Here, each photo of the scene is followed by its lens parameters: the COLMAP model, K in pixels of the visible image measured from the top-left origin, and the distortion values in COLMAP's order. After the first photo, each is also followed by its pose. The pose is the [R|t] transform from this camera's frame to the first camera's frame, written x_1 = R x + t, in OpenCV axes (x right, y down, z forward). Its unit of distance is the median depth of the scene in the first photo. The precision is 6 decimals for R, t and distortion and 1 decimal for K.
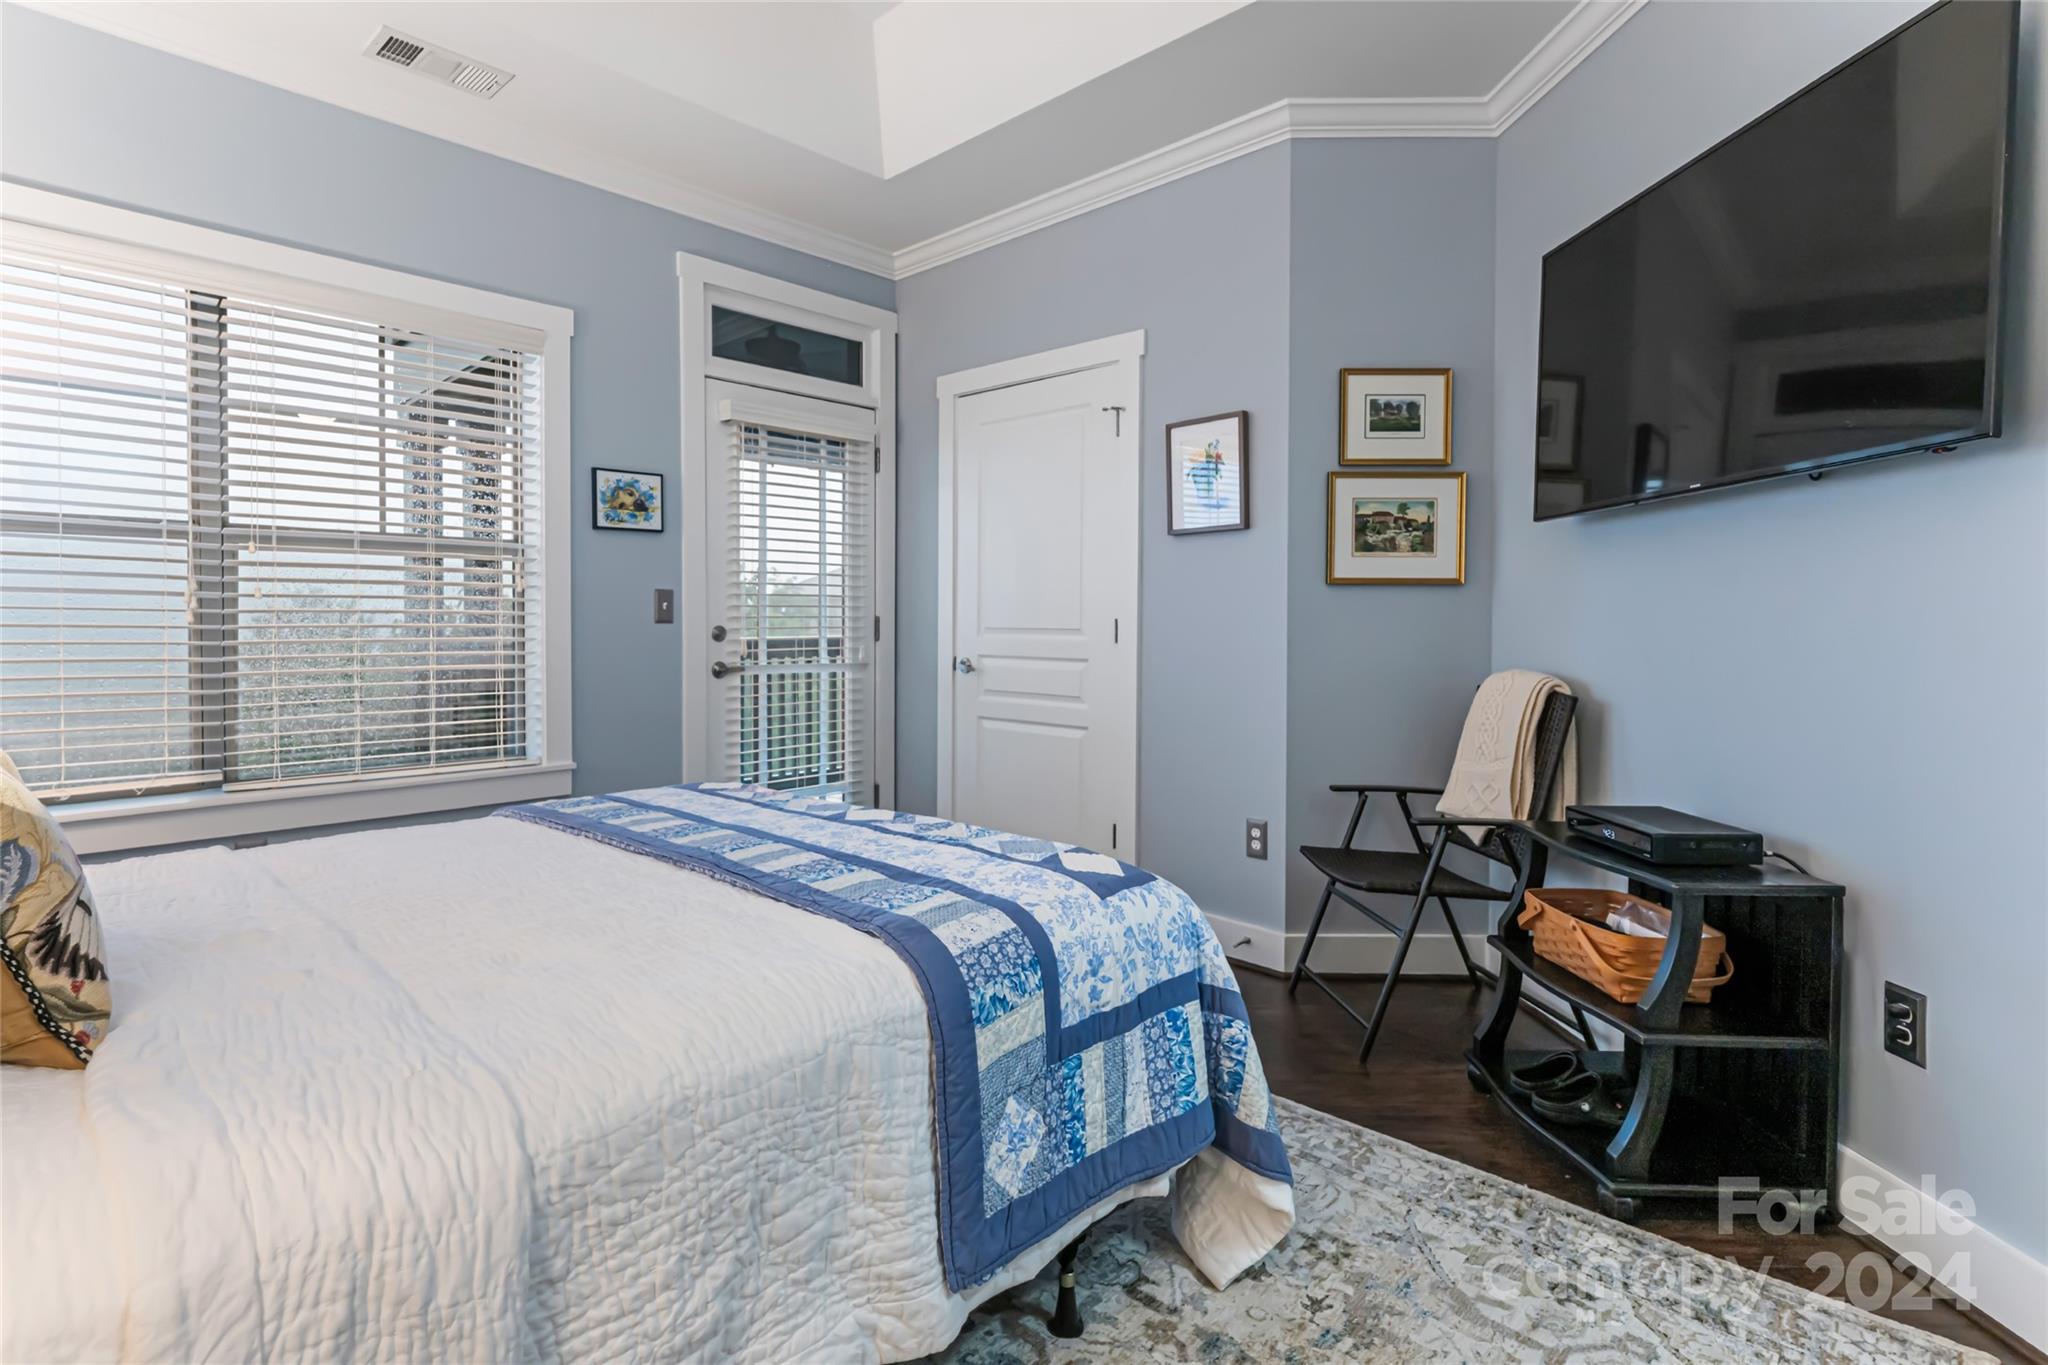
lens RADIAL K [[925.4, 0, 1028.3], [0, 925.4, 650.6], [0, 0, 1]] dist [0.001054, 0.000256]
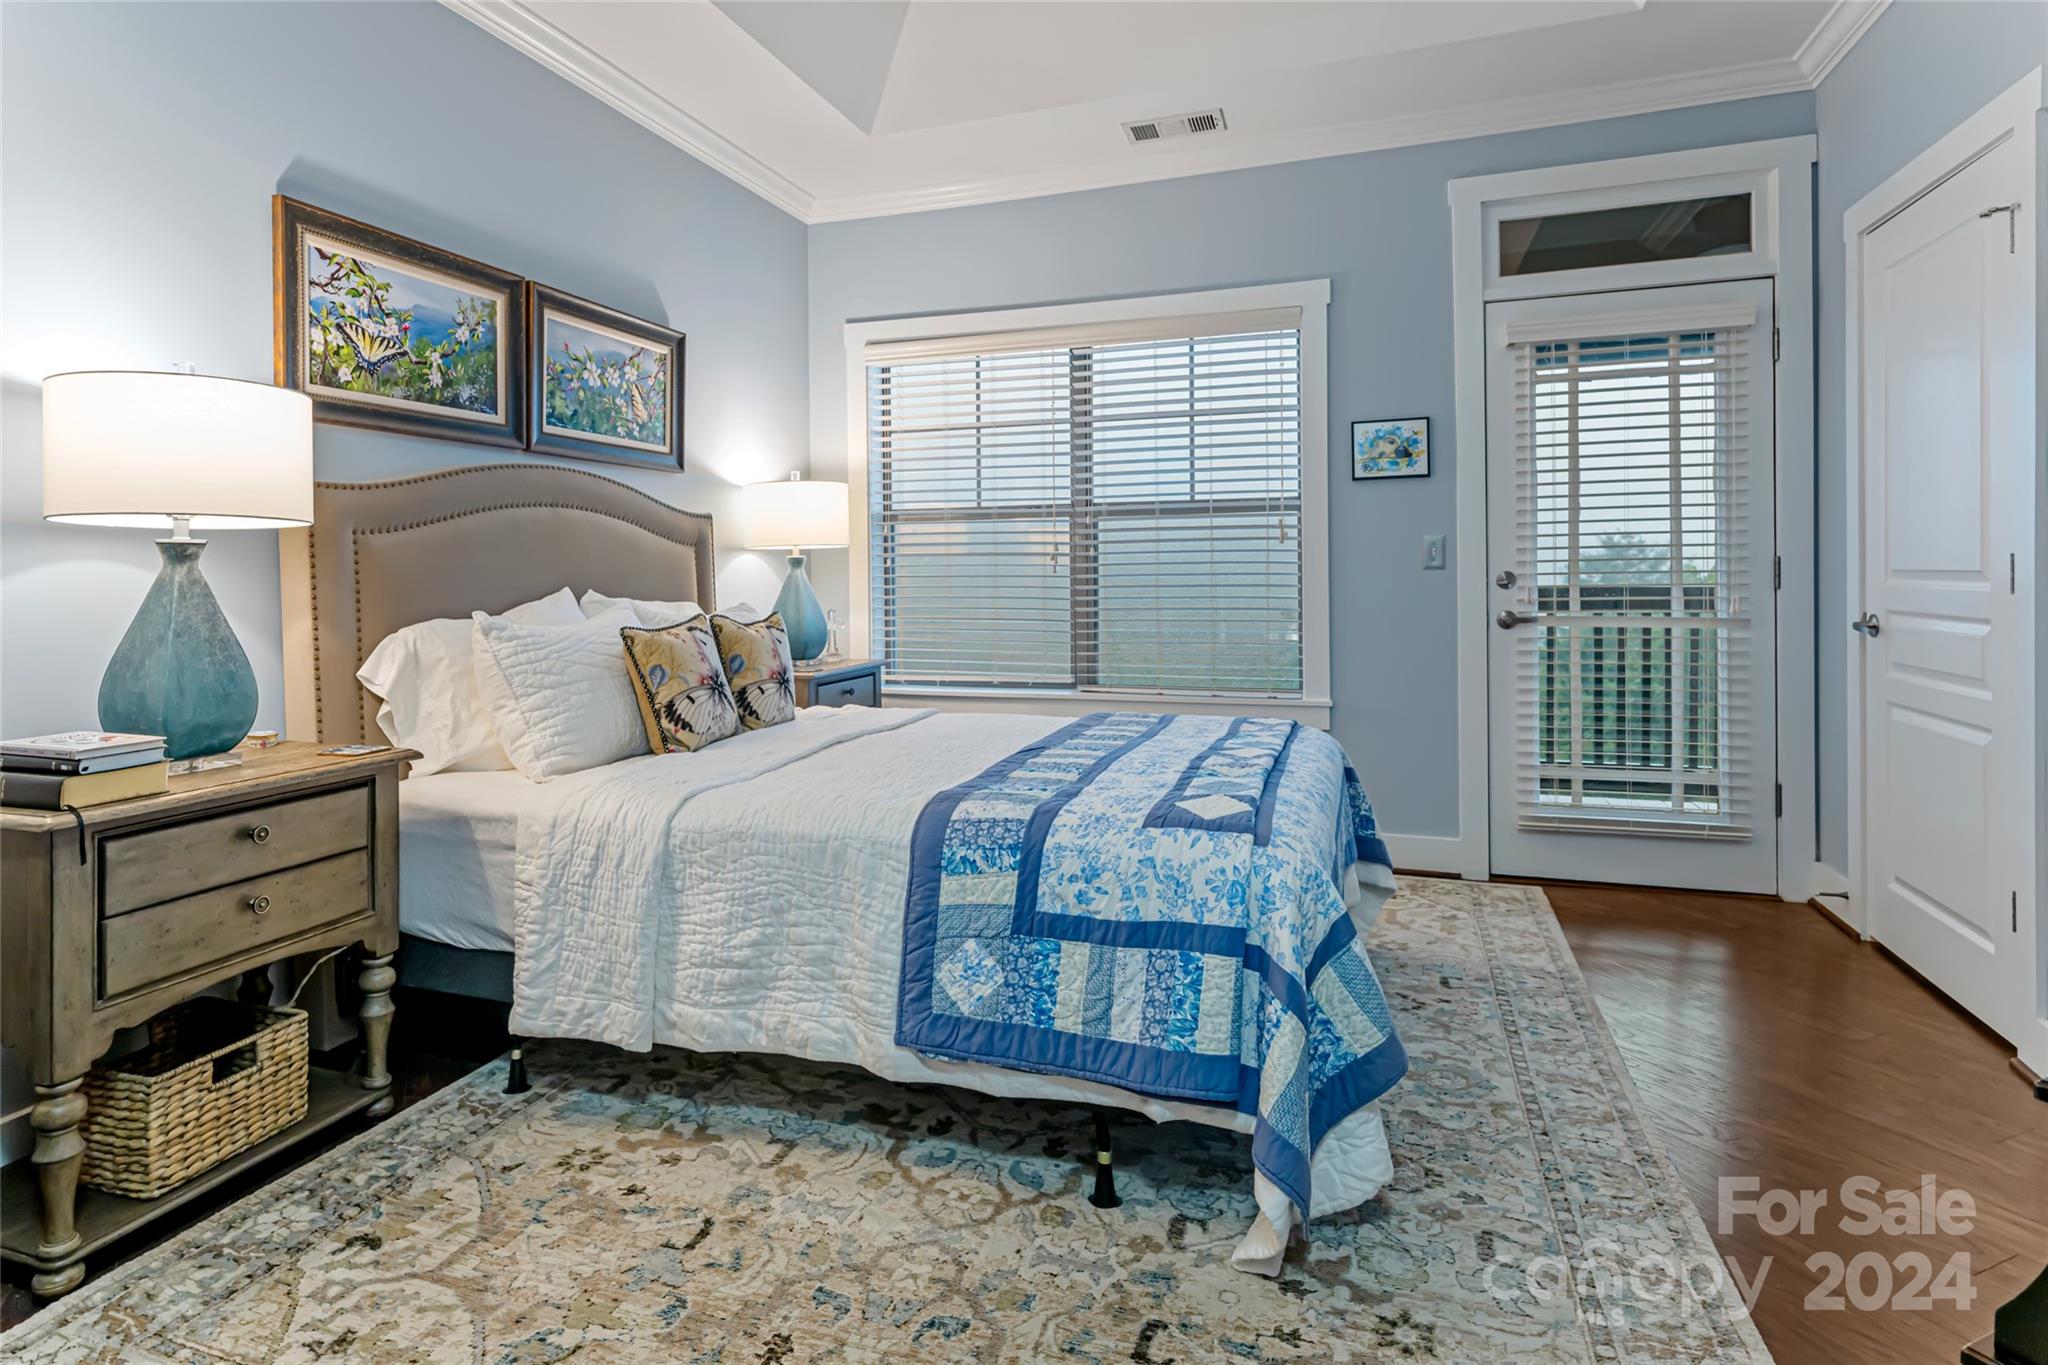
lens RADIAL K [[1067.6, 0, 1067.4], [0, 1067.6, 606.3], [0, 0, 1]] dist [0.000918, 0.000994]
pose [[0.496253, 0.017299, -0.868006, 0.572815], [-0.013141, 0.999837, 0.012414, 0.000167], [0.868079, 0.005245, 0.496399, 0.162994]]
